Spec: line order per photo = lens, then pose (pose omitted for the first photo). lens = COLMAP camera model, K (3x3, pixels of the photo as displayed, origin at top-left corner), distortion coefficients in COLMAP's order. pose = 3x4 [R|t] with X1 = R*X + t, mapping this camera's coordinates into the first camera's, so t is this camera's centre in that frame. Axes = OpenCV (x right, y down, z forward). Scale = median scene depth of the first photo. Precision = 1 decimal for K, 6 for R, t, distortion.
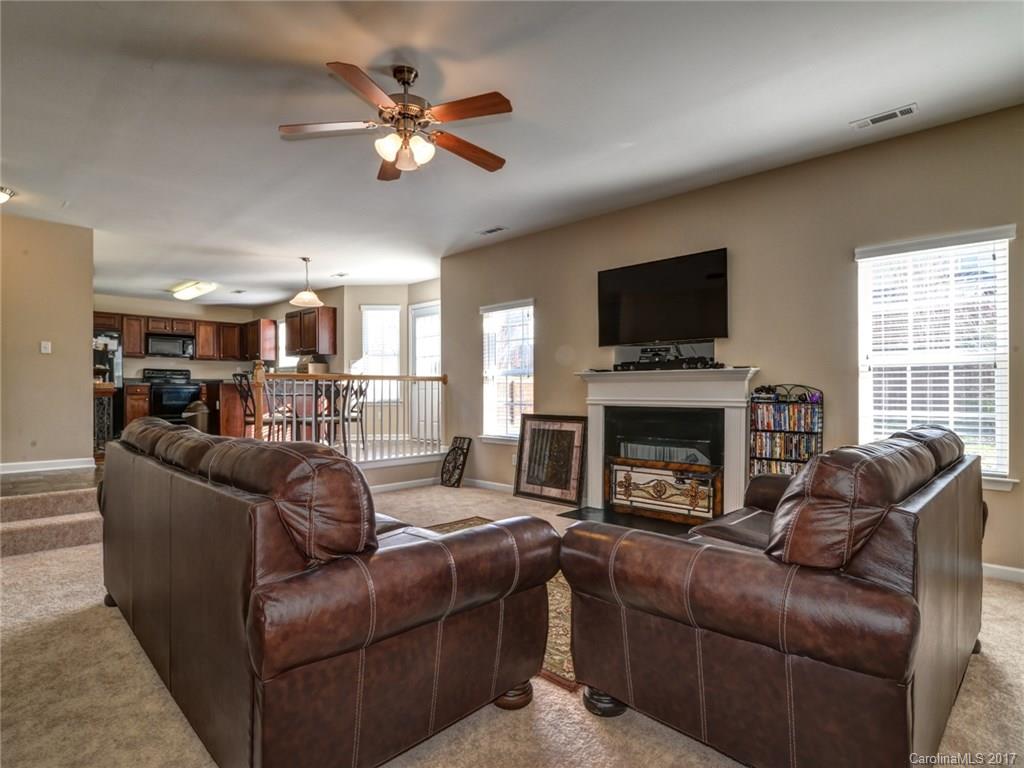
lens RADIAL K [[528.9, 0, 518.6], [0, 528.9, 385.8], [0, 0, 1]] dist [-0.014679, -0.002967]
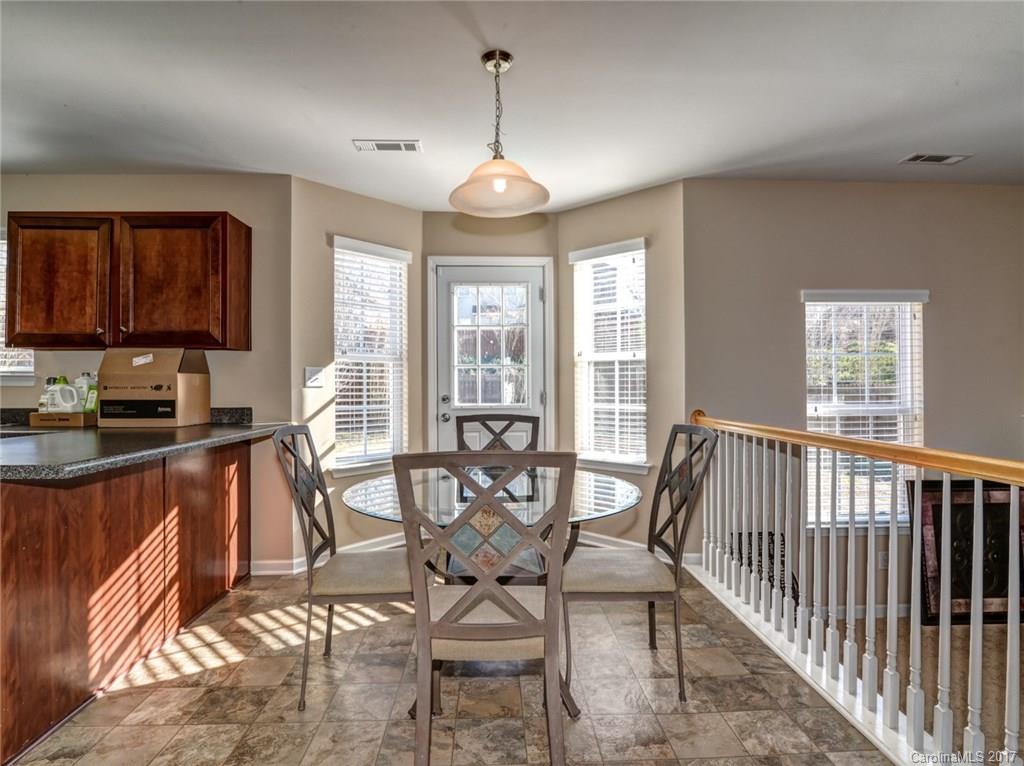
lens RADIAL K [[528.9, 0, 510.7], [0, 528.9, 388.8], [0, 0, 1]] dist [-0.014679, -0.002967]
pose [[0.710535, 0.000972, 0.703661, -0.828667], [-0.003474, 0.999992, 0.002126, -0.057981], [-0.703653, -0.003955, 0.710533, 1.028000]]
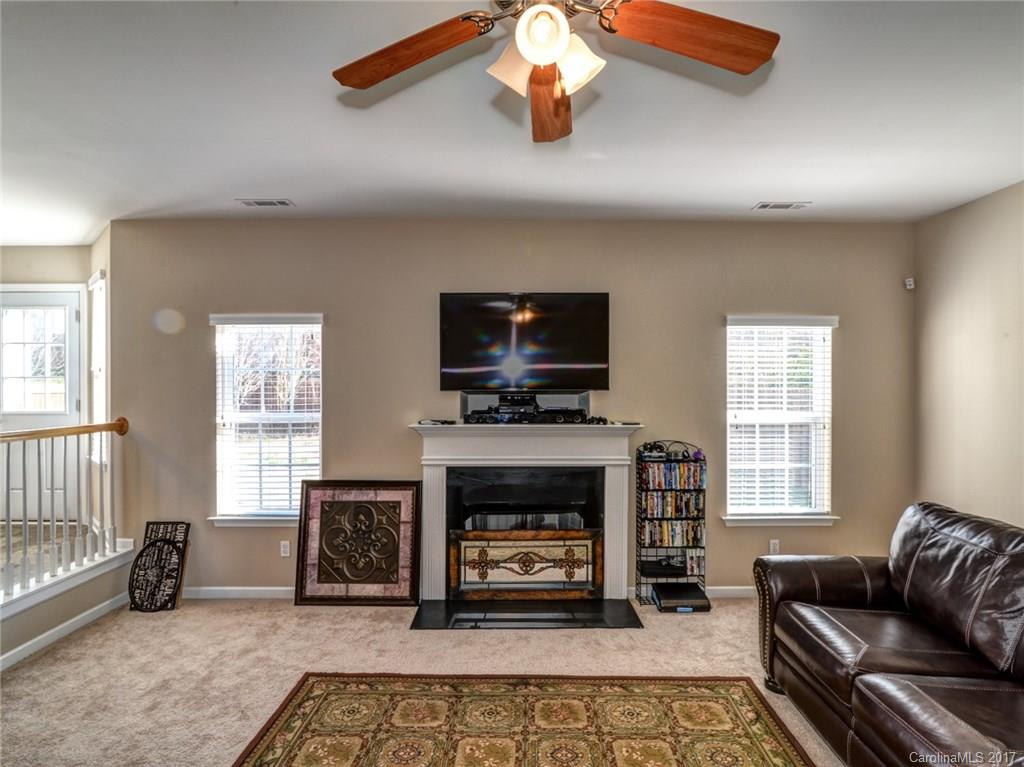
lens RADIAL K [[528.9, 0, 512.2], [0, 528.9, 384.8], [0, 0, 1]] dist [-0.014679, -0.002967]
pose [[0.725095, 0.003866, 0.688638, -0.304676], [-0.006071, 0.999981, 0.000778, -0.083324], [-0.688622, -0.004745, 0.725105, 0.367290]]
